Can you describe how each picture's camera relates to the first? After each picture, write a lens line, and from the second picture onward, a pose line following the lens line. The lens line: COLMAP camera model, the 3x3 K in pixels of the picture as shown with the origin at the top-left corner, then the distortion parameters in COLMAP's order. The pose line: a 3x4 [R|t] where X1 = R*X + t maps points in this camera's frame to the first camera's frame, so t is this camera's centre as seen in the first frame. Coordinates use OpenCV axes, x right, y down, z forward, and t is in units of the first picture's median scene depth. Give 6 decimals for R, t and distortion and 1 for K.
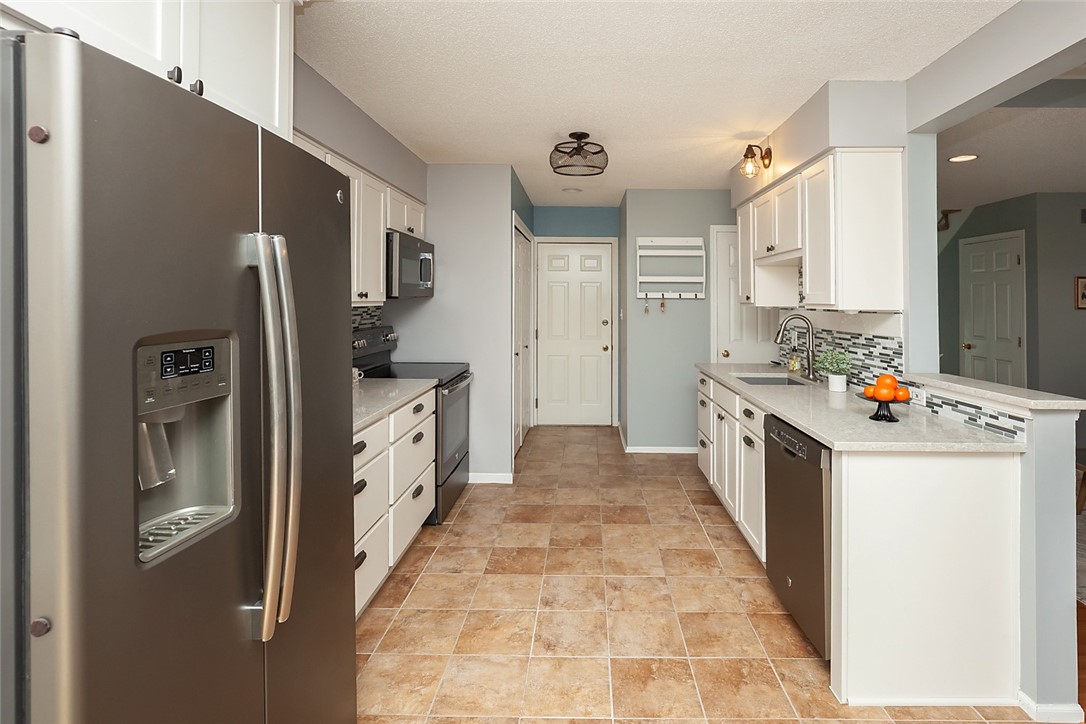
lens RADIAL K [[506.2, 0, 547.2], [0, 506.2, 298.2], [0, 0, 1]] dist [-0.006069, -0.000898]
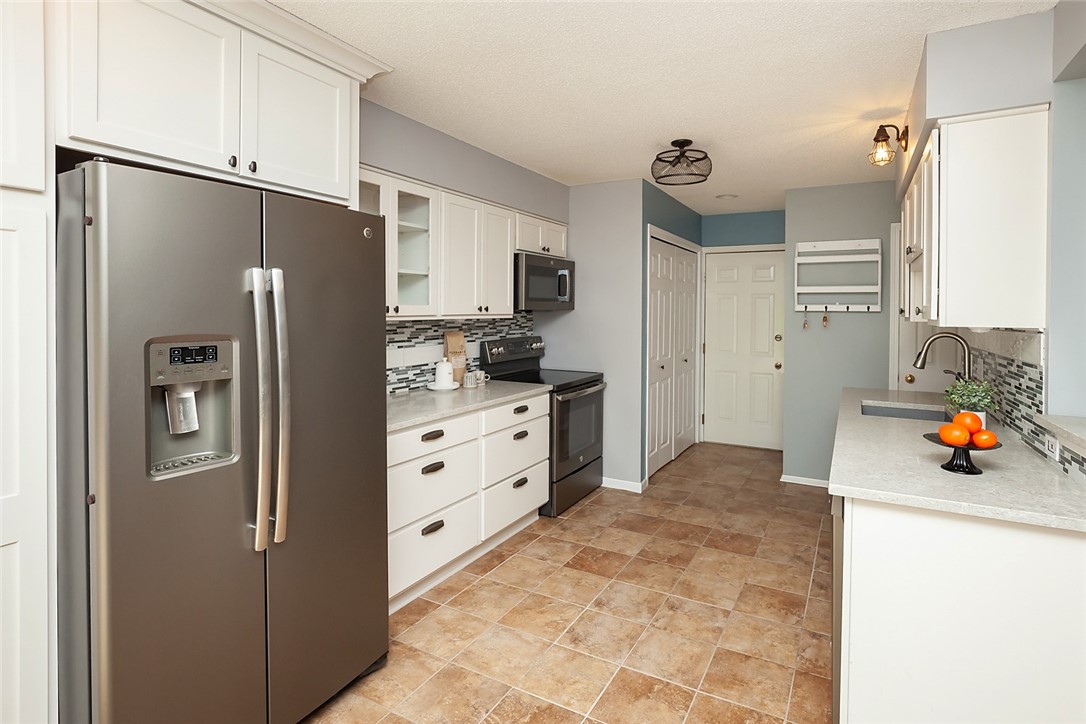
lens RADIAL K [[506.2, 0, 573.8], [0, 506.2, 320.5], [0, 0, 1]] dist [-0.006069, -0.000898]
pose [[0.901256, 0.008107, -0.433211, 0.331366], [0.000747, 0.999794, 0.020264, -0.003114], [0.433287, -0.018586, 0.901064, 0.038677]]
